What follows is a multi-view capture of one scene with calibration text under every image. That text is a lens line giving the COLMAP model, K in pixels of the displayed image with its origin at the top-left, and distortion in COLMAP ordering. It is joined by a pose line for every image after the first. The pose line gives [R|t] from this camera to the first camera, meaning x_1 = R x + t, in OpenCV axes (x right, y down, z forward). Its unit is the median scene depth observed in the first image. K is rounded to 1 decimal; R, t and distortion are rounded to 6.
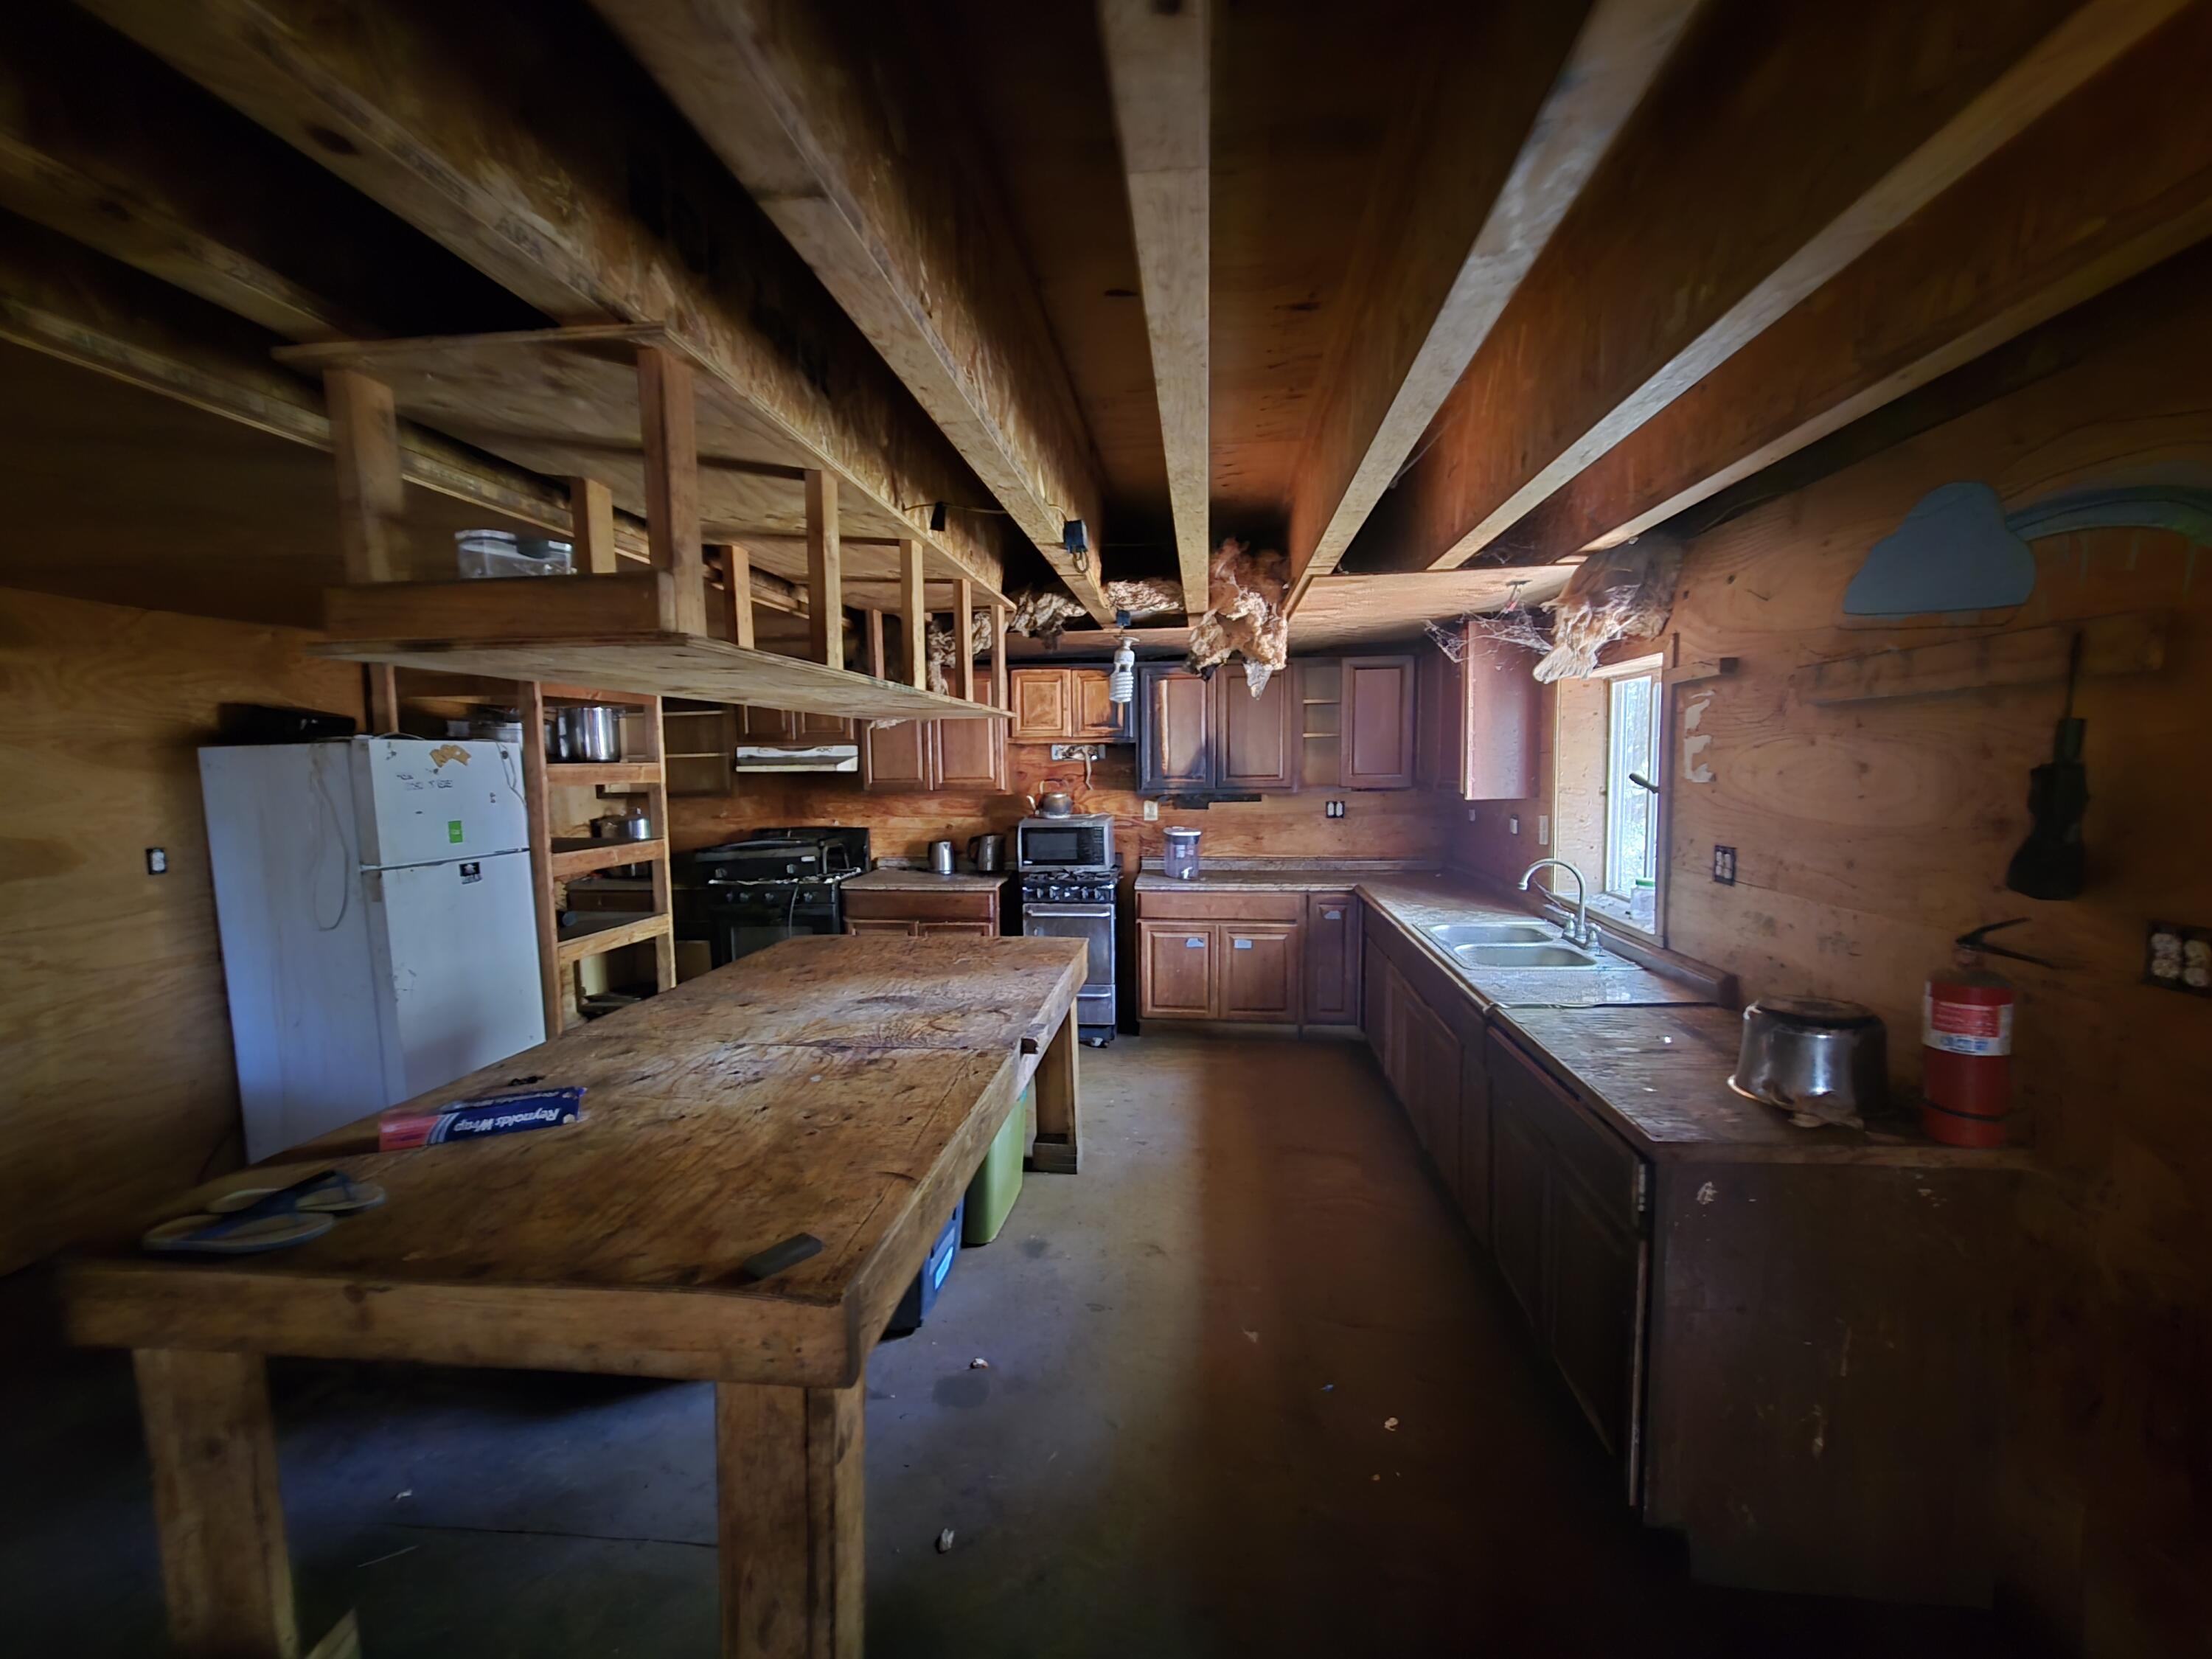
lens RADIAL K [[931.4, 0, 1125.6], [0, 931.4, 861.8], [0, 0, 1]] dist [-0.002999, 0.002966]
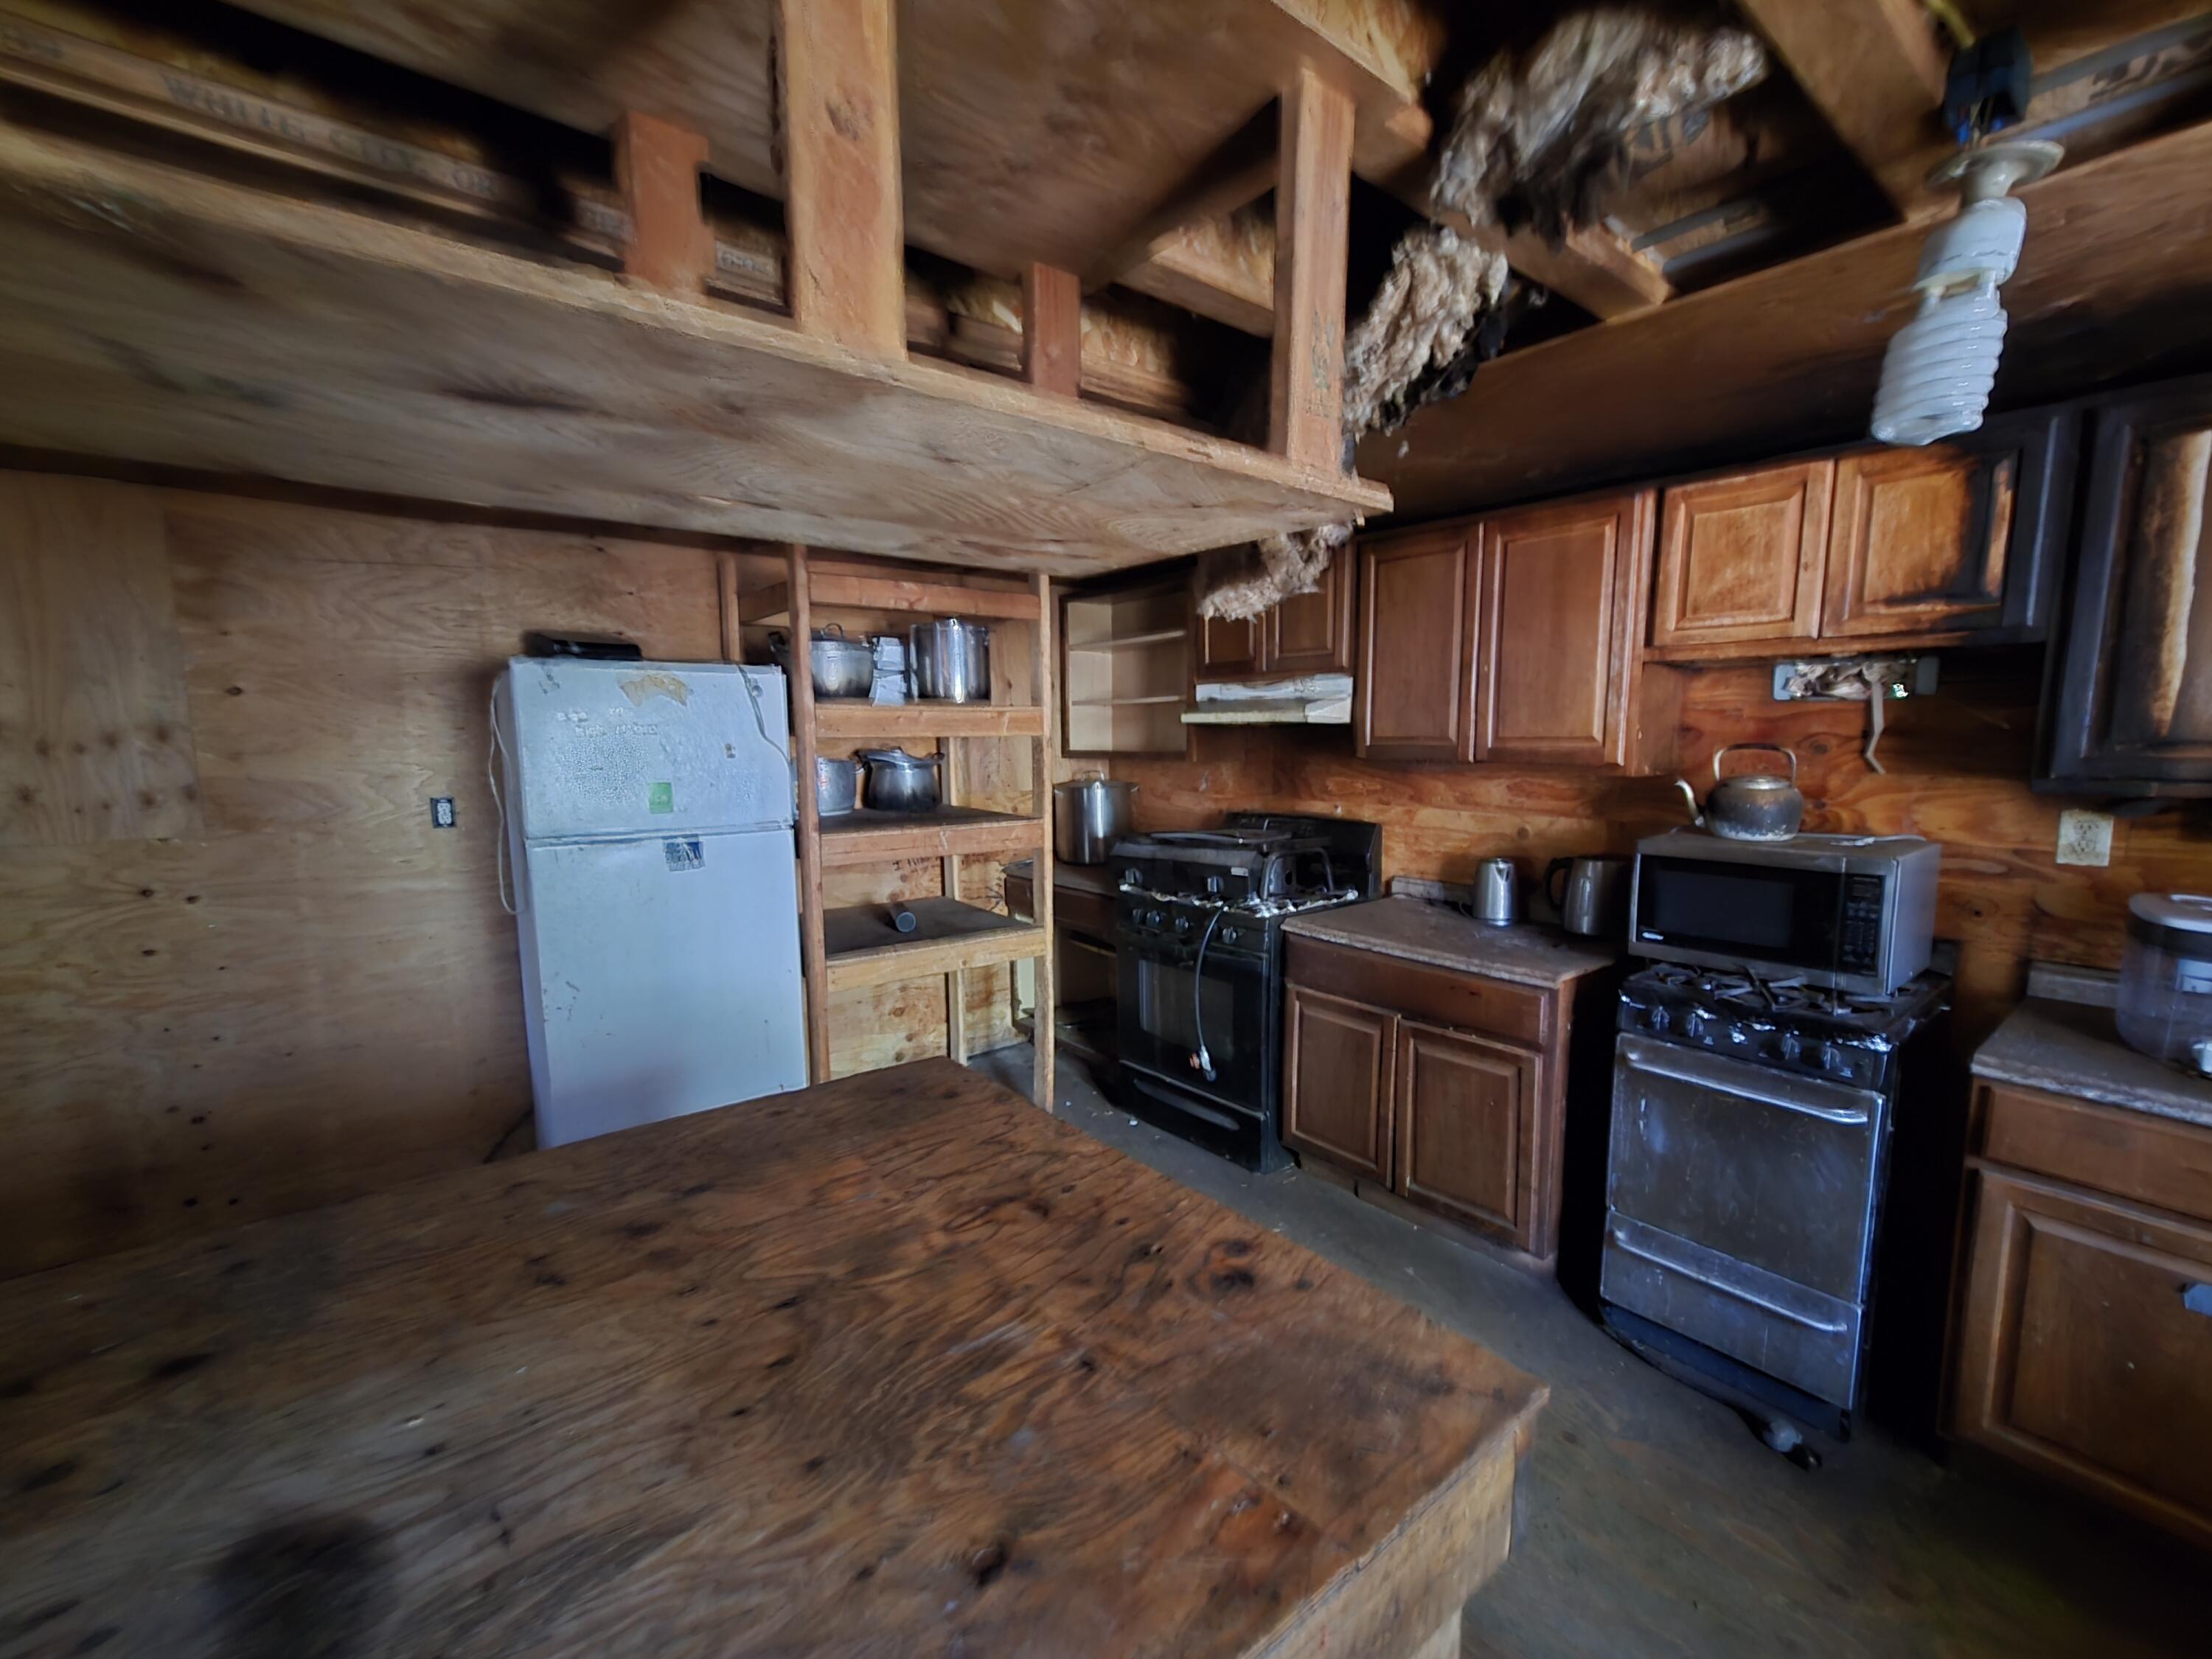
lens RADIAL K [[931.4, 0, 1128.8], [0, 931.4, 855.0], [0, 0, 1]] dist [-0.002999, 0.002966]
pose [[0.694594, 0.104109, -0.711829, 0.040048], [-0.082591, 0.994471, 0.064855, -0.060606], [0.714645, 0.013743, 0.699352, 0.717876]]
